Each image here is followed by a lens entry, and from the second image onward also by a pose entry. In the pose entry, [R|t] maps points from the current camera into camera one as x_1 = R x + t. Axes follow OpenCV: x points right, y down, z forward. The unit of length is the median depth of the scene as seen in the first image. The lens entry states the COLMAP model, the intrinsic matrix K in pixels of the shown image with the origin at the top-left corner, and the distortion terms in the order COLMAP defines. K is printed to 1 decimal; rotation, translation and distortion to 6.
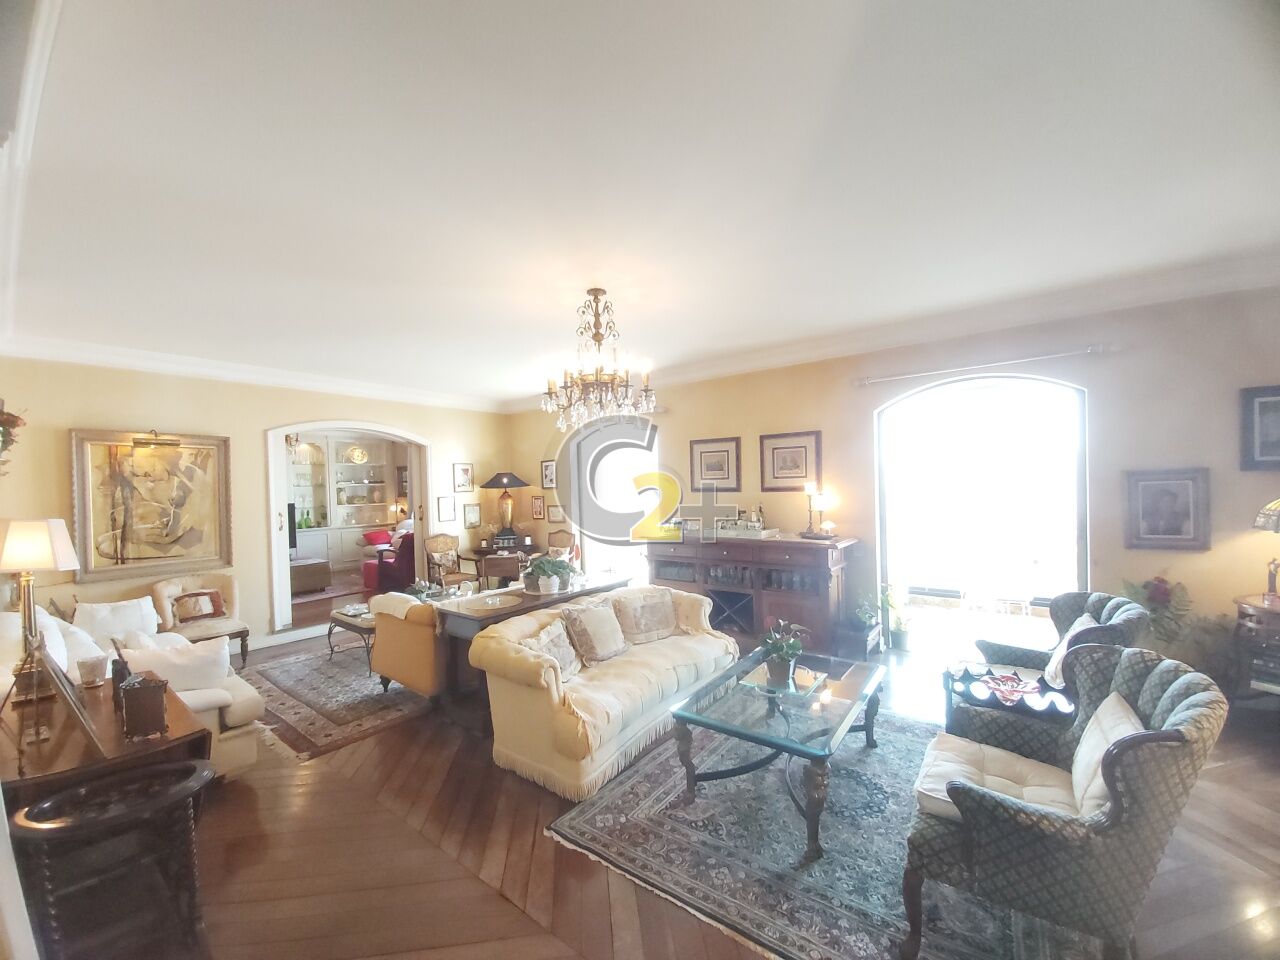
lens RADIAL K [[503.2, 0, 638.1], [0, 503.2, 487.2], [0, 0, 1]] dist [-0.001398, -0.000051]
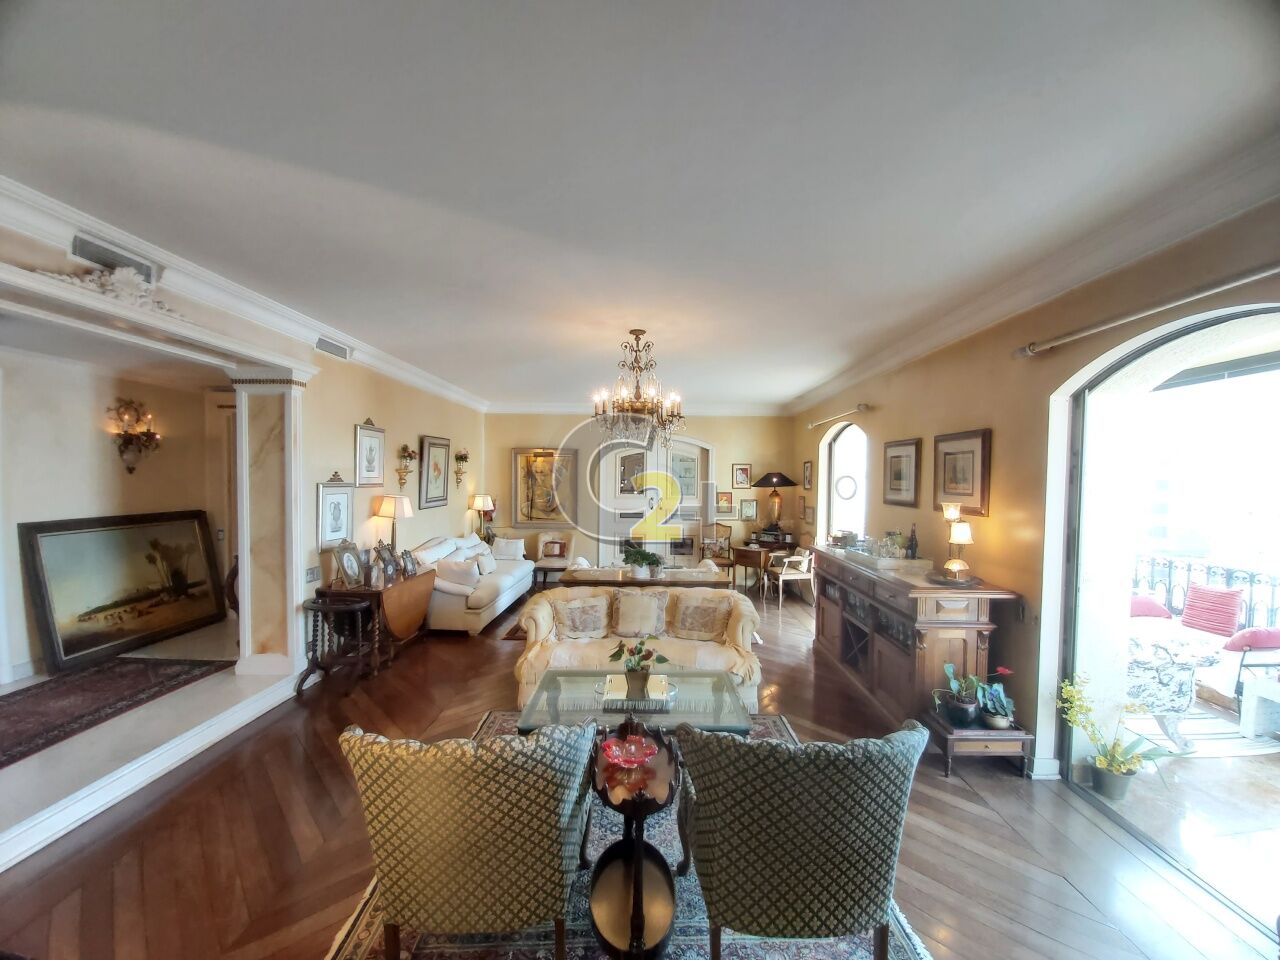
lens RADIAL K [[503.2, 0, 640.4], [0, 503.2, 479.8], [0, 0, 1]] dist [-0.001398, -0.000051]
pose [[0.592451, 0.035098, -0.804842, 0.635071], [-0.026871, 0.999356, 0.023801, -0.046781], [0.805158, 0.007526, 0.593012, 0.204373]]
